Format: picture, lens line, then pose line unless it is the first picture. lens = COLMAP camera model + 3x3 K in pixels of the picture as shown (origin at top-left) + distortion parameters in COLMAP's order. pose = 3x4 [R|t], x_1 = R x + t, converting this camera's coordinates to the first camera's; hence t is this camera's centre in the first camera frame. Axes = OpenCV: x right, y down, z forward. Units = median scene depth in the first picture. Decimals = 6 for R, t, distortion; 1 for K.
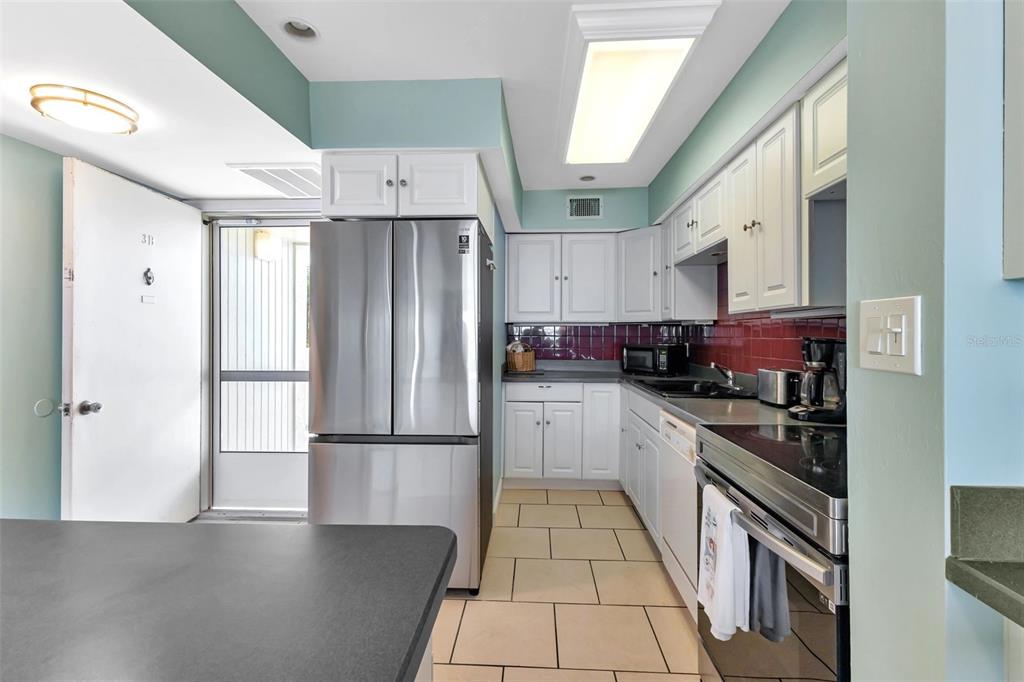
lens RADIAL K [[449.2, 0, 513.7], [0, 449.2, 334.5], [0, 0, 1]] dist [0.001765, -0.000083]
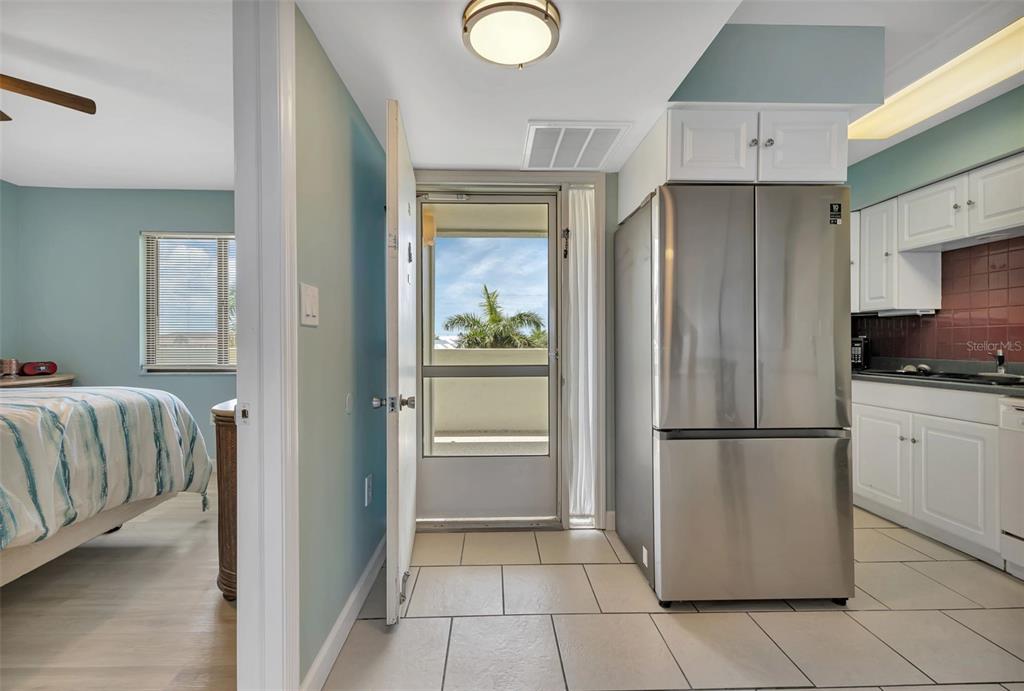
lens RADIAL K [[451.1, 0, 506.2], [0, 451.1, 343.8], [0, 0, 1]] dist [-0.001203, -0.000083]
pose [[0.997496, -0.004124, 0.070607, -0.506609], [0.003725, 0.999976, 0.005781, 0.030694], [-0.070629, -0.005504, 0.997487, 0.093194]]
